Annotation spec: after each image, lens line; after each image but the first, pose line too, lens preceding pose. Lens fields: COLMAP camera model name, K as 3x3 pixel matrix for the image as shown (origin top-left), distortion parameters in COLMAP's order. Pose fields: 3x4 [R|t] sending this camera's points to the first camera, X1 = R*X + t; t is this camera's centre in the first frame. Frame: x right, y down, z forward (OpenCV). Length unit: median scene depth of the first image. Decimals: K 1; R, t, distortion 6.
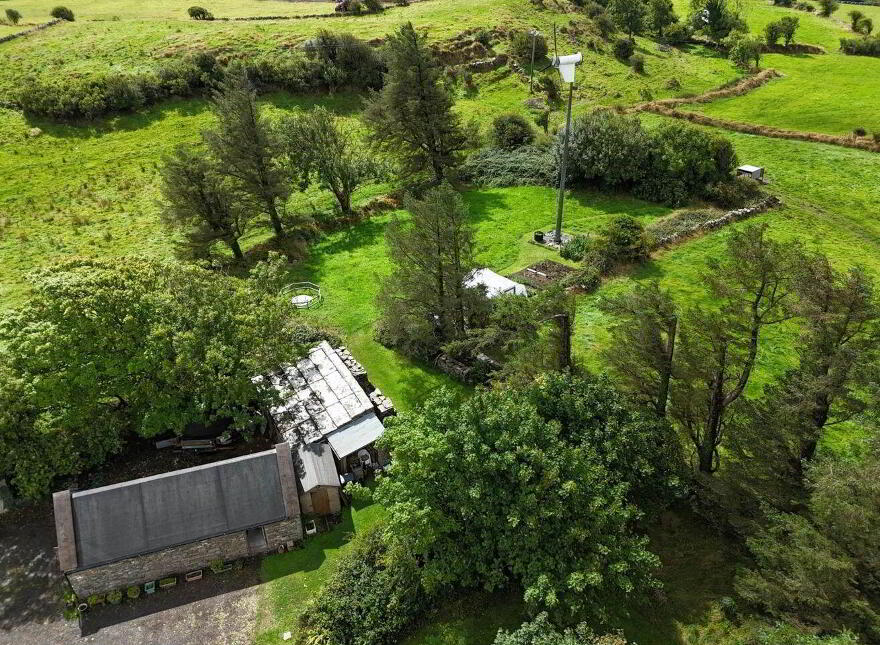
lens RADIAL K [[704.6, 0, 440.0], [0, 704.6, 322.5], [0, 0, 1]] dist [0.037683, -0.011601]
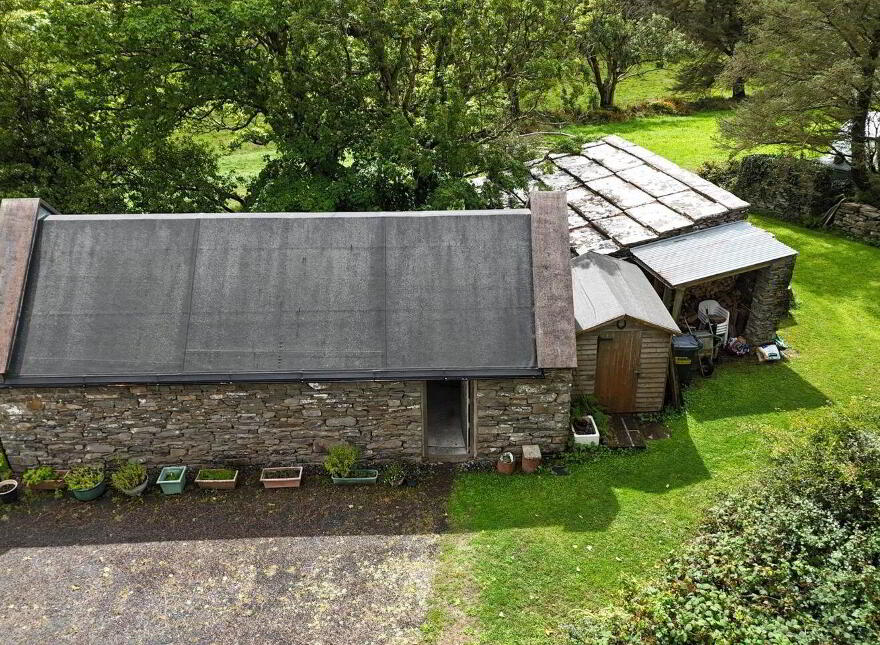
lens RADIAL K [[704.6, 0, 440.0], [0, 704.6, 322.5], [0, 0, 1]] dist [0.037683, -0.011601]
pose [[0.957219, 0.135450, -0.255704, -0.174718], [-0.157721, 0.985098, -0.068601, 0.281976], [0.242601, 0.105996, 0.964318, 0.631865]]
